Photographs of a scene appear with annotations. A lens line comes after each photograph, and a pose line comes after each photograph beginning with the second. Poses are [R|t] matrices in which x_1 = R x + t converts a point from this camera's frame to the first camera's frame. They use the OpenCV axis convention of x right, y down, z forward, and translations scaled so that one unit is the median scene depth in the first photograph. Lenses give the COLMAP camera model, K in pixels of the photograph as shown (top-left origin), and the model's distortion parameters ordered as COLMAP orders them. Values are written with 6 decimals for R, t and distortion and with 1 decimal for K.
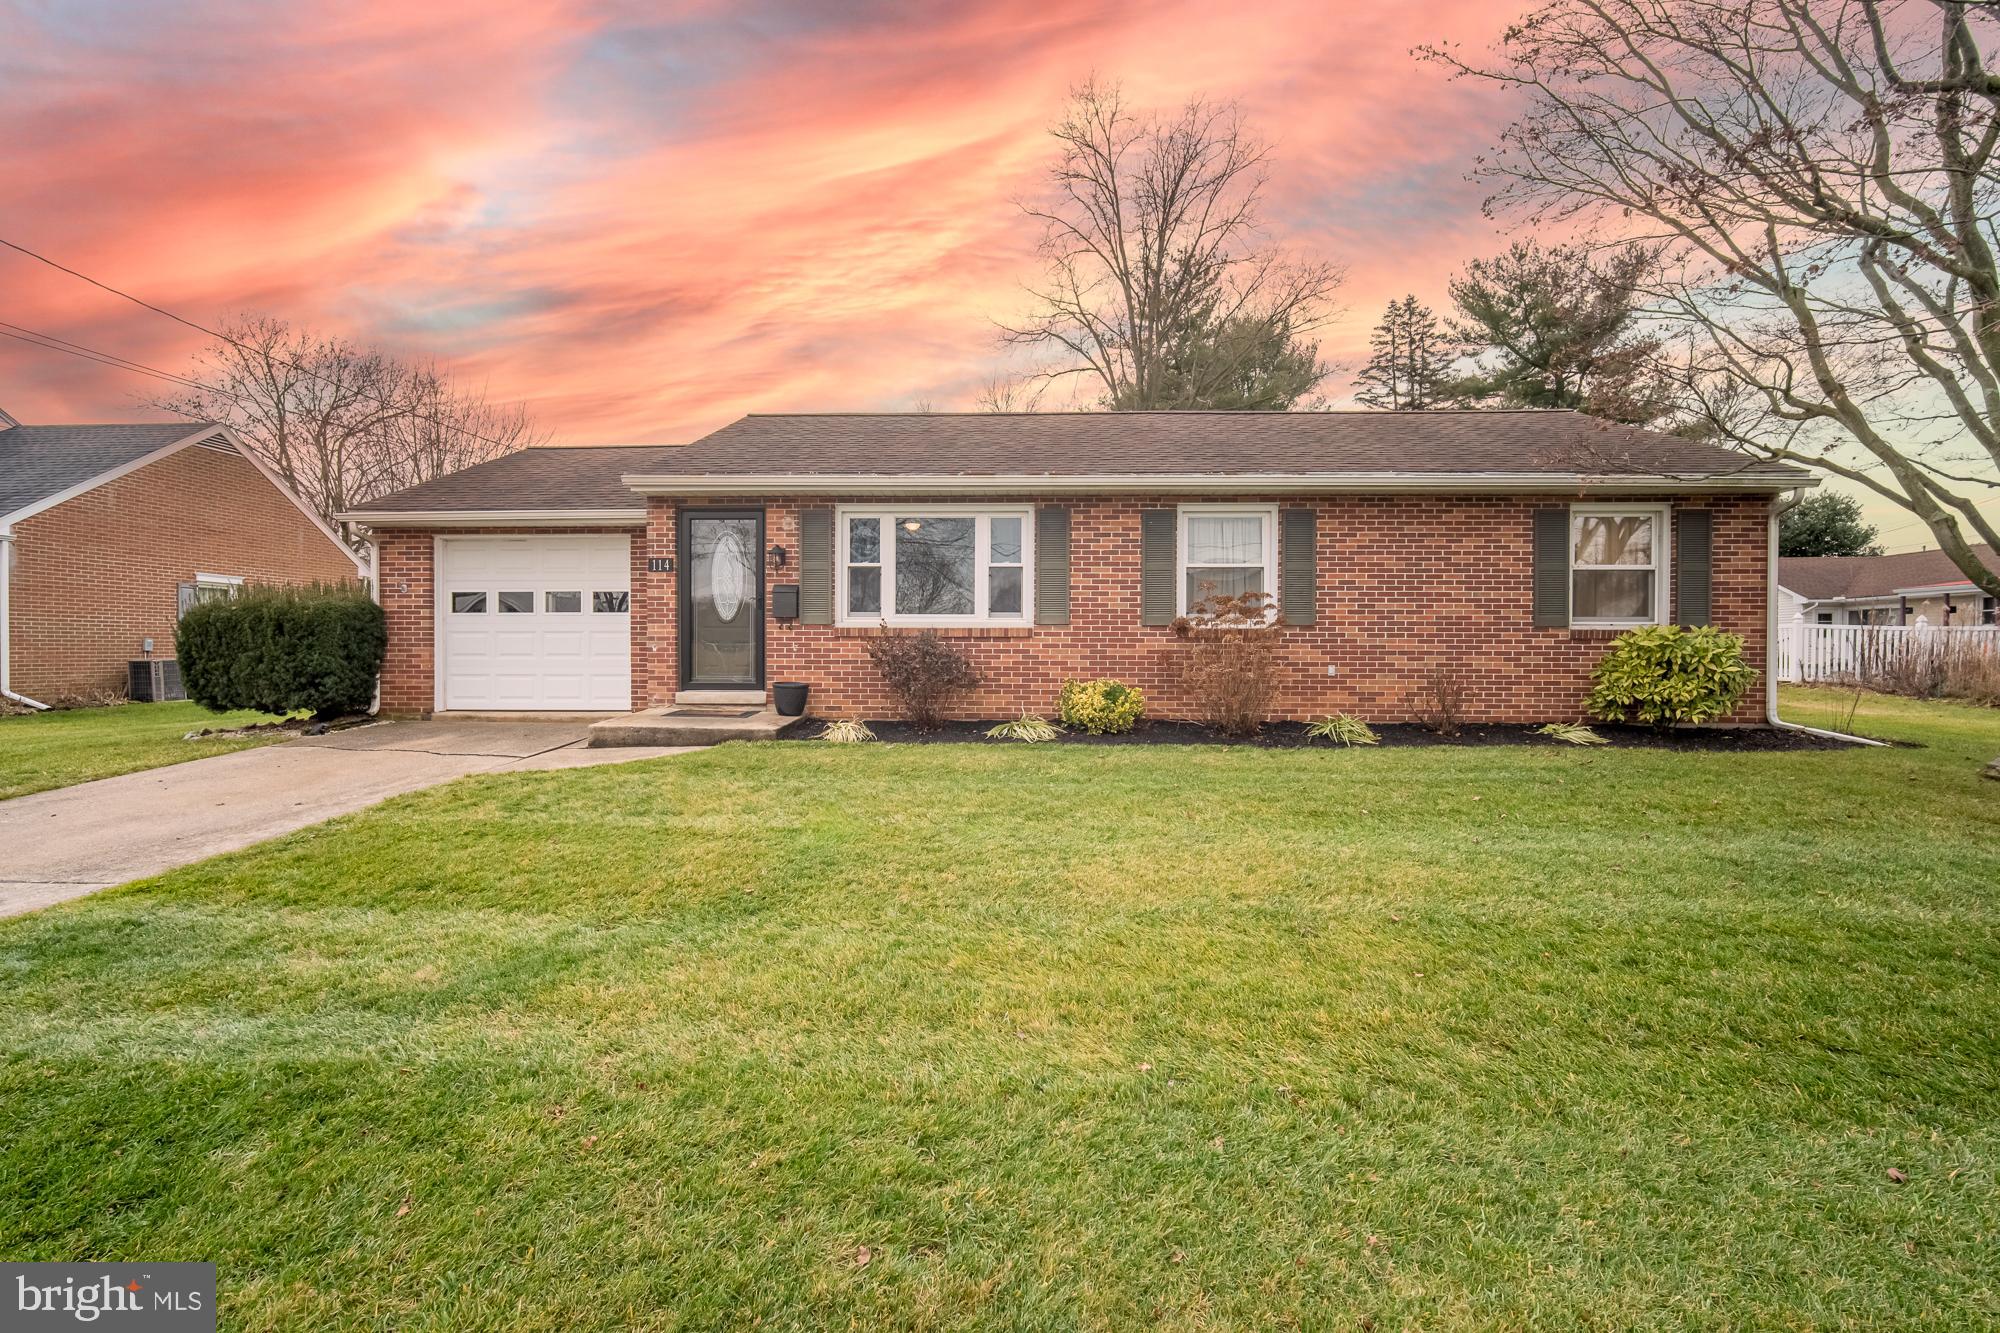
lens RADIAL K [[875.6, 0, 1002.0], [0, 875.6, 662.8], [0, 0, 1]] dist [-0.014138, 0.005153]
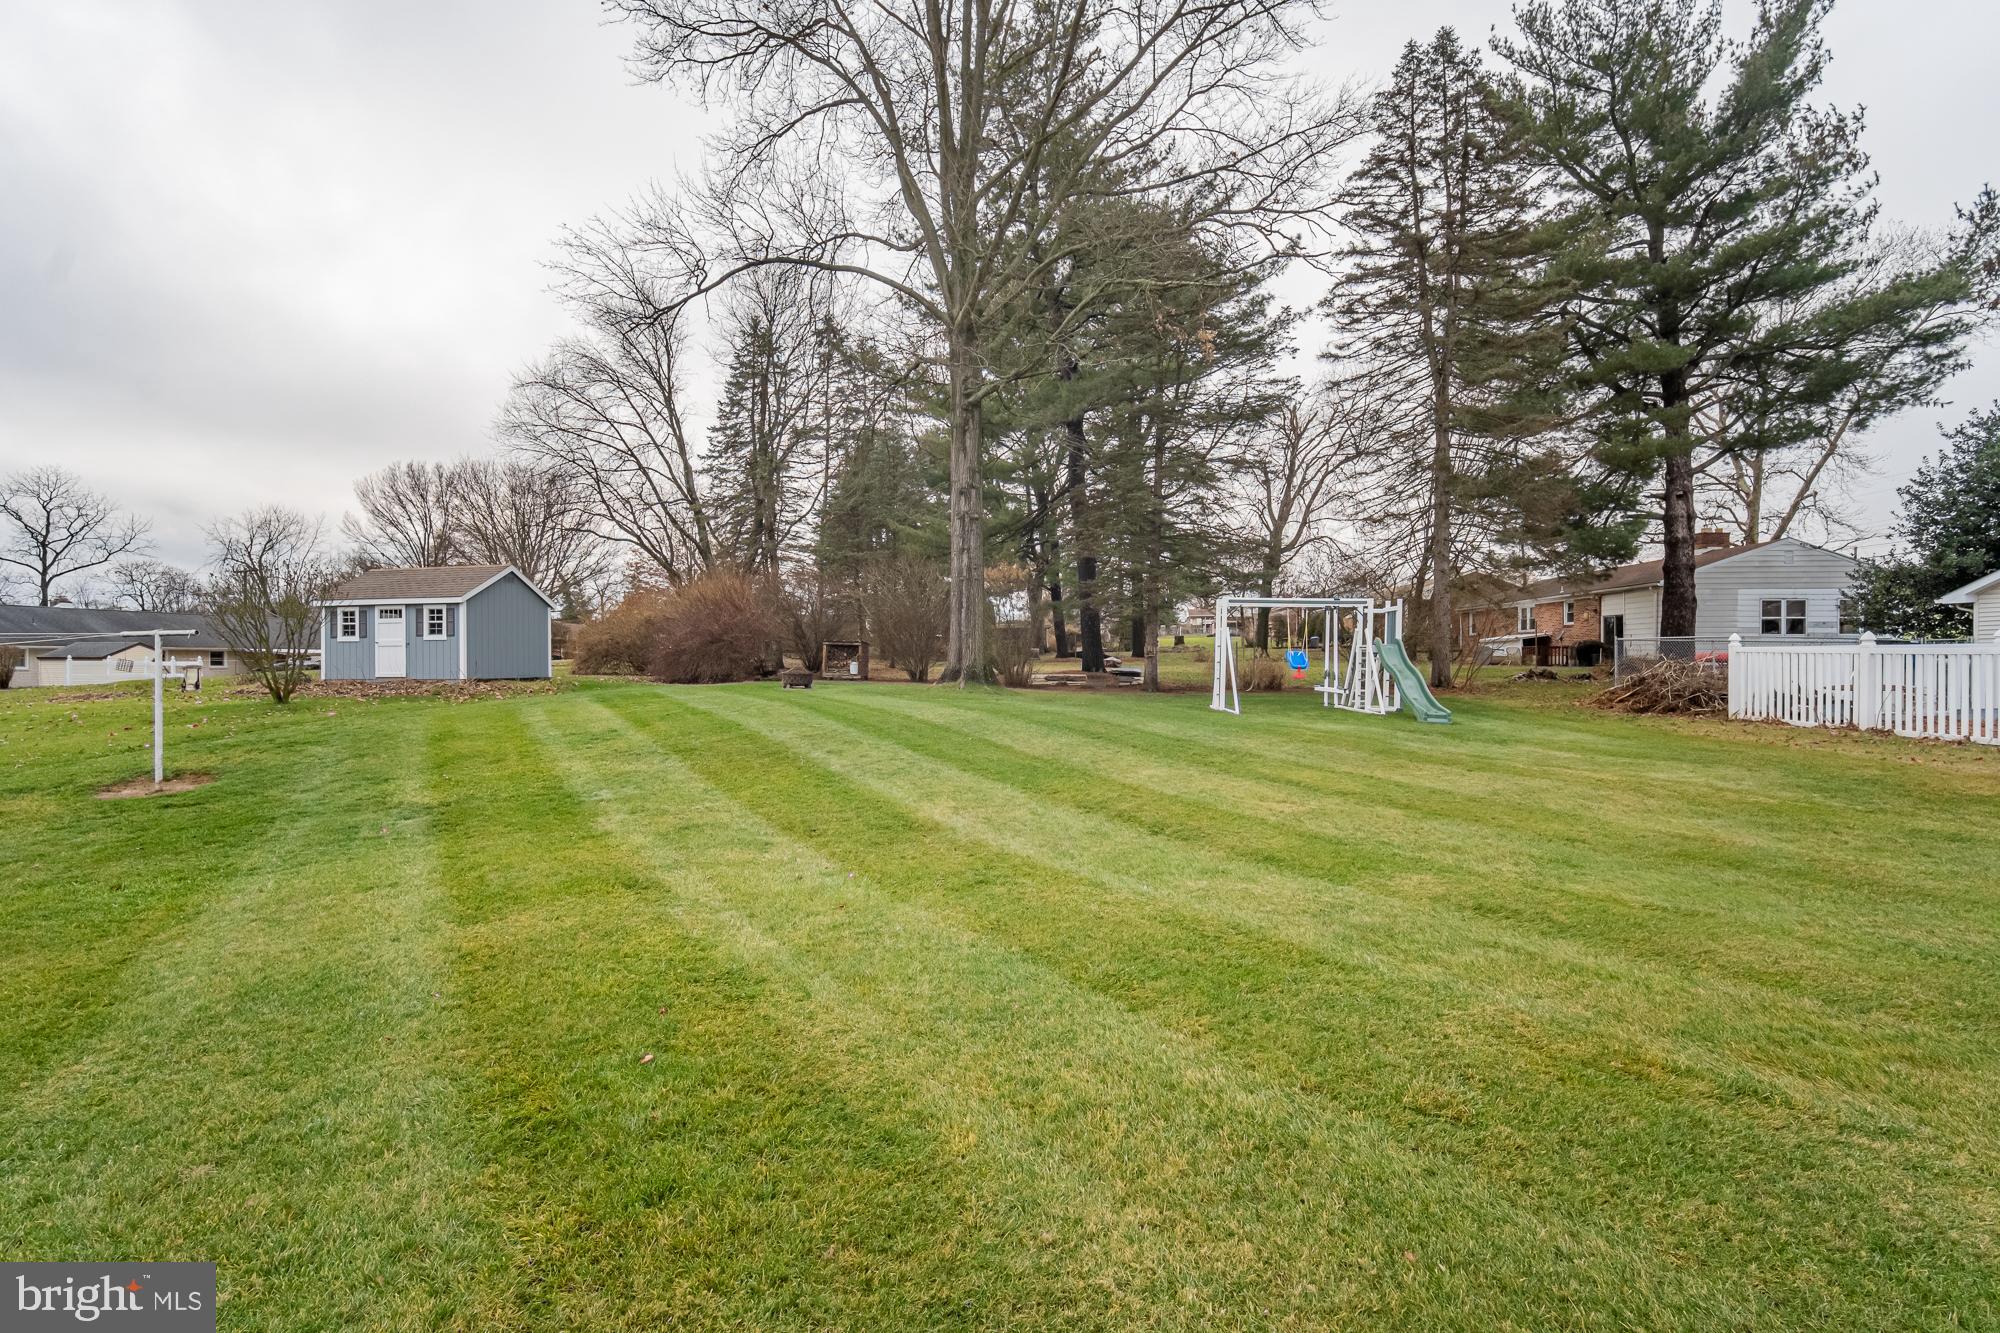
lens RADIAL K [[875.6, 0, 1002.0], [0, 875.6, 662.8], [0, 0, 1]] dist [-0.014138, 0.005153]
pose [[0.989689, -0.000101, 0.143231, 0.511126], [0.001571, 0.999947, -0.010154, -0.074281], [-0.143222, 0.010274, 0.989637, 2.272947]]
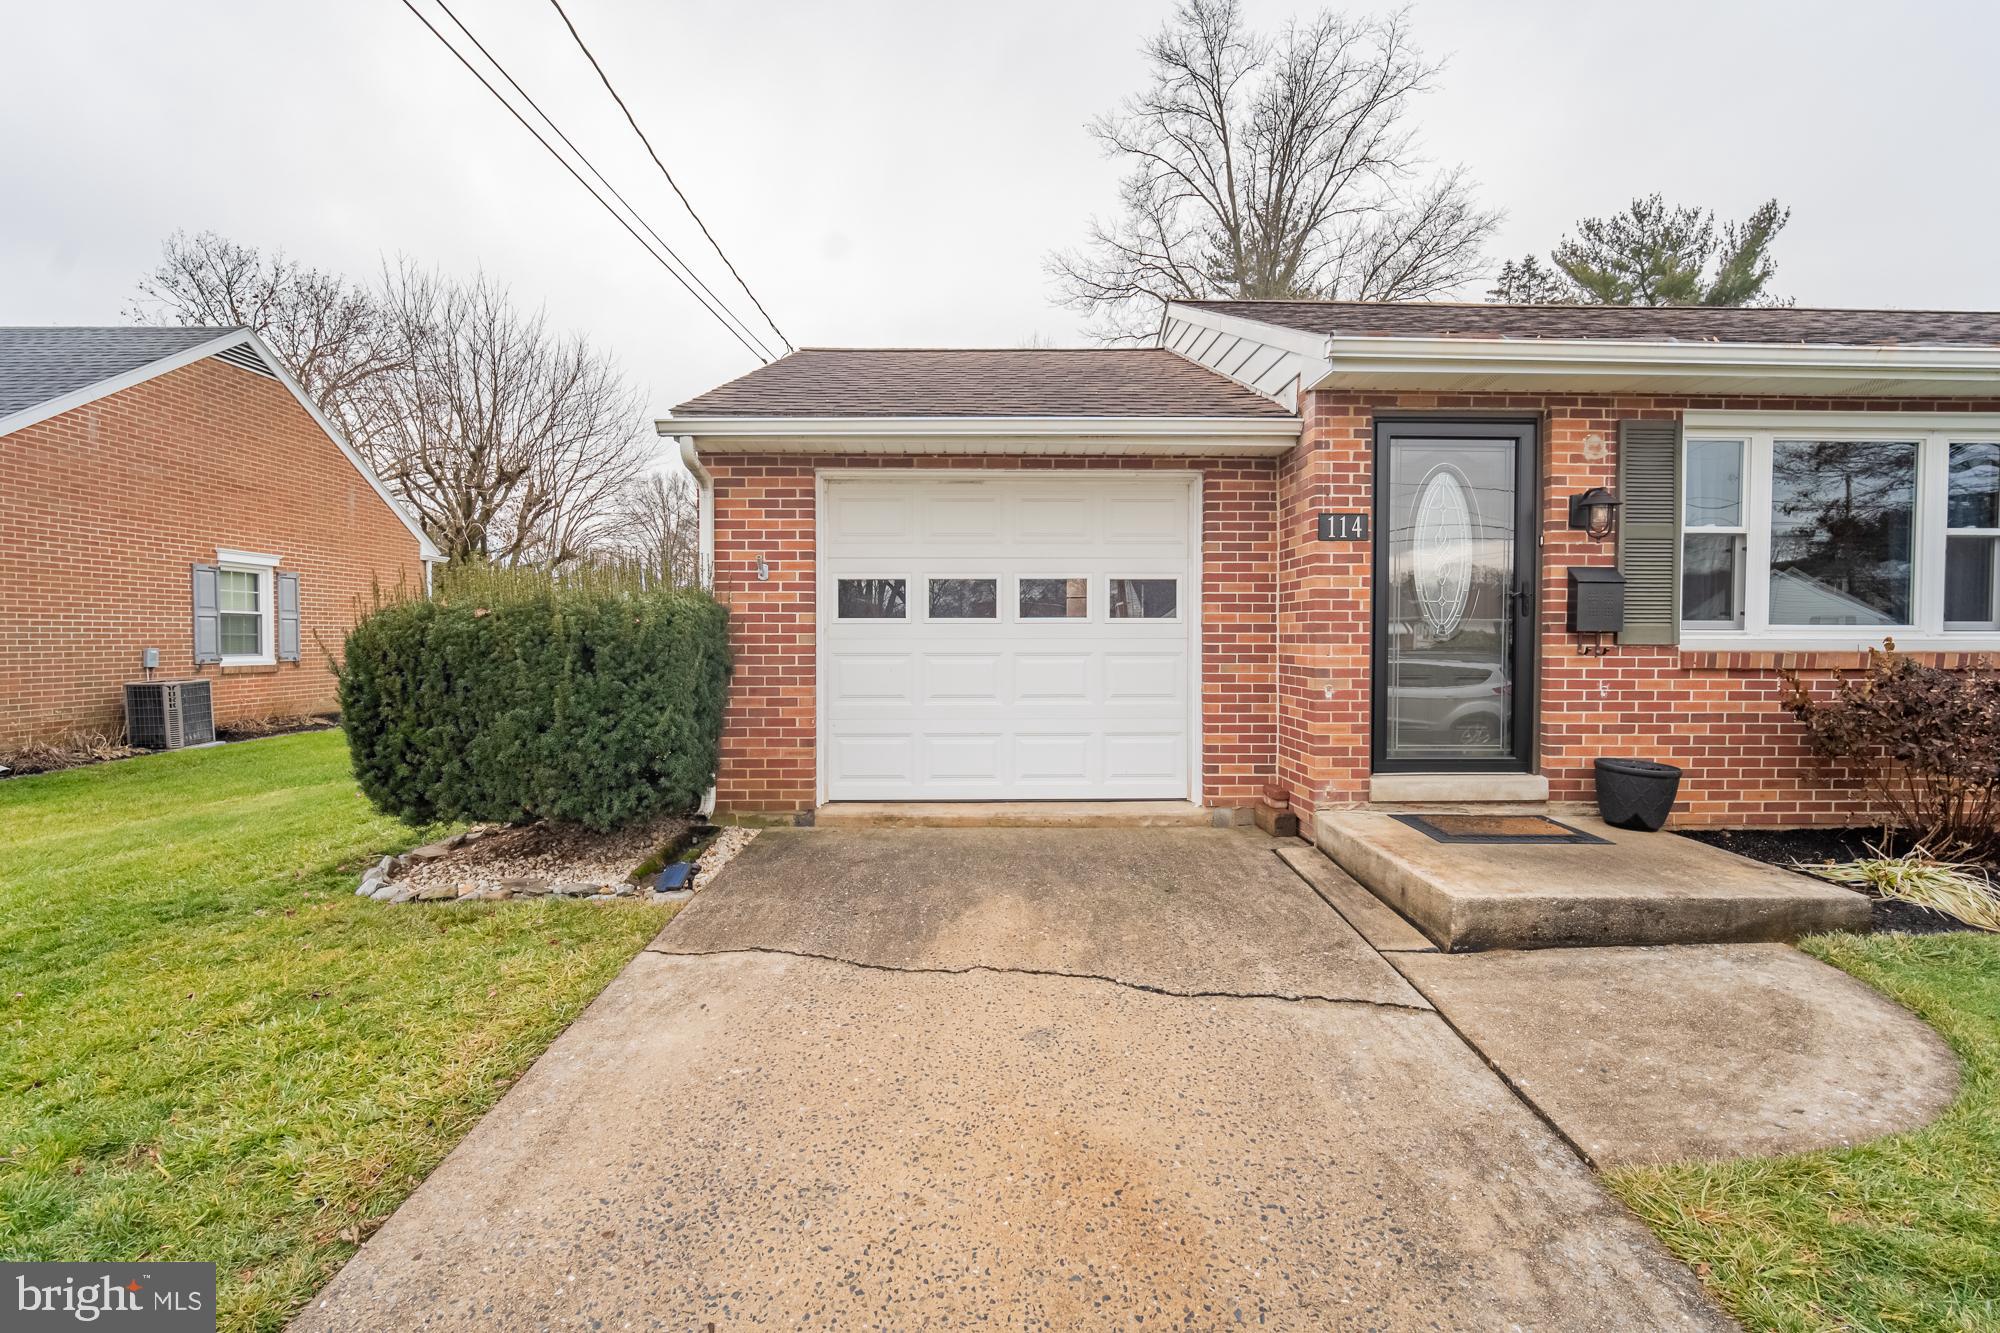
lens RADIAL K [[875.6, 0, 1002.0], [0, 875.6, 662.8], [0, 0, 1]] dist [-0.014138, 0.005153]
pose [[0.998561, -0.002761, 0.053551, -0.612530], [0.001946, 0.999882, 0.015269, -0.041663], [-0.053587, -0.015142, 0.998448, 0.505850]]
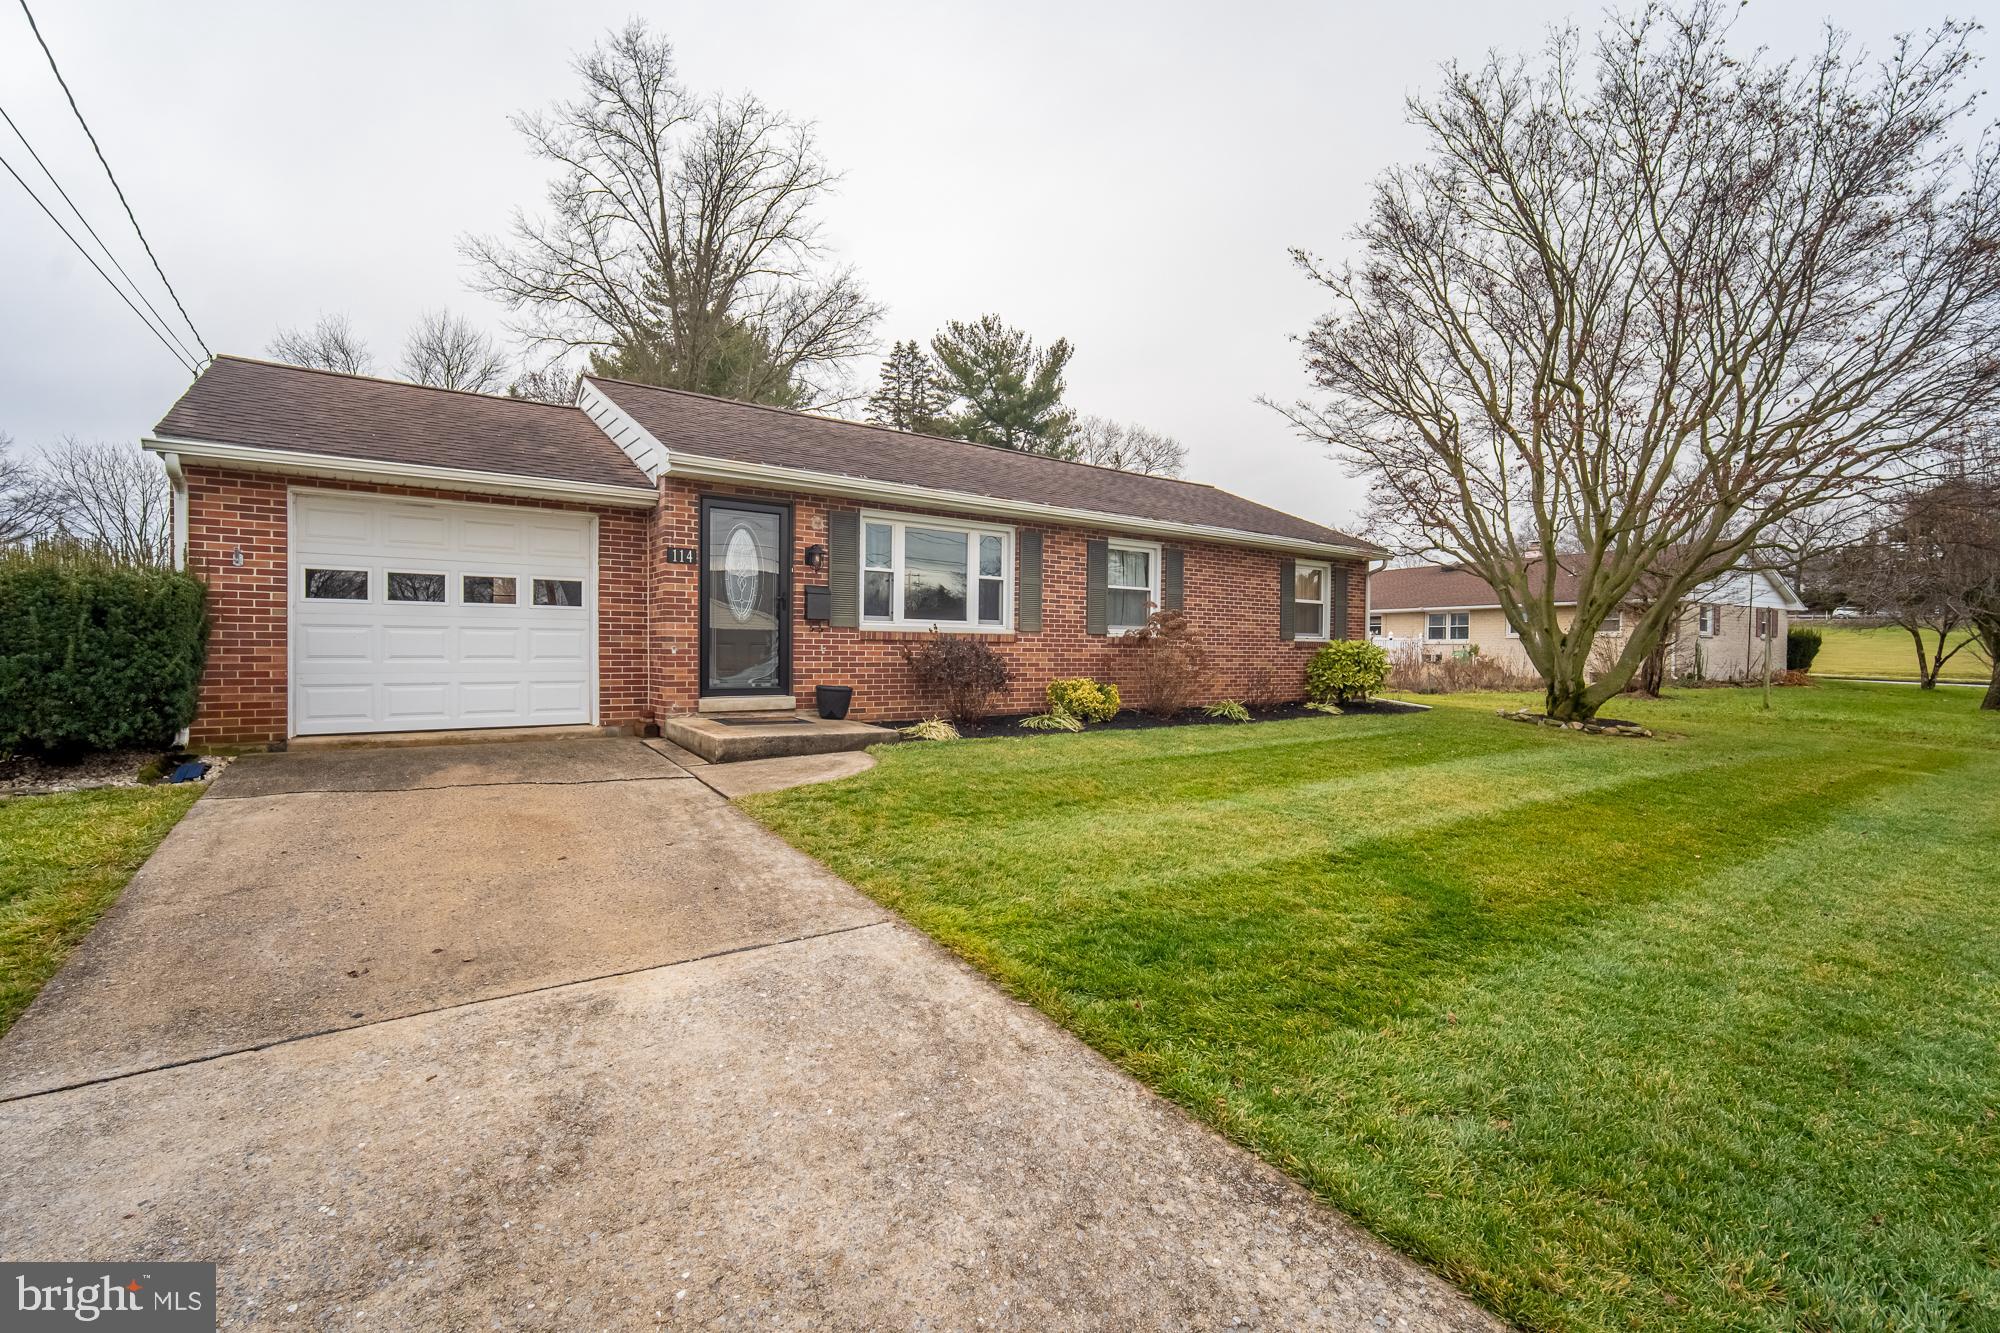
lens RADIAL K [[875.6, 0, 1002.0], [0, 875.6, 662.8], [0, 0, 1]] dist [-0.014138, 0.005153]
pose [[0.787190, -0.003691, 0.616699, -0.679719], [0.002598, 0.999993, 0.002670, -0.005368], [-0.616705, -0.000500, 0.787194, 0.103611]]
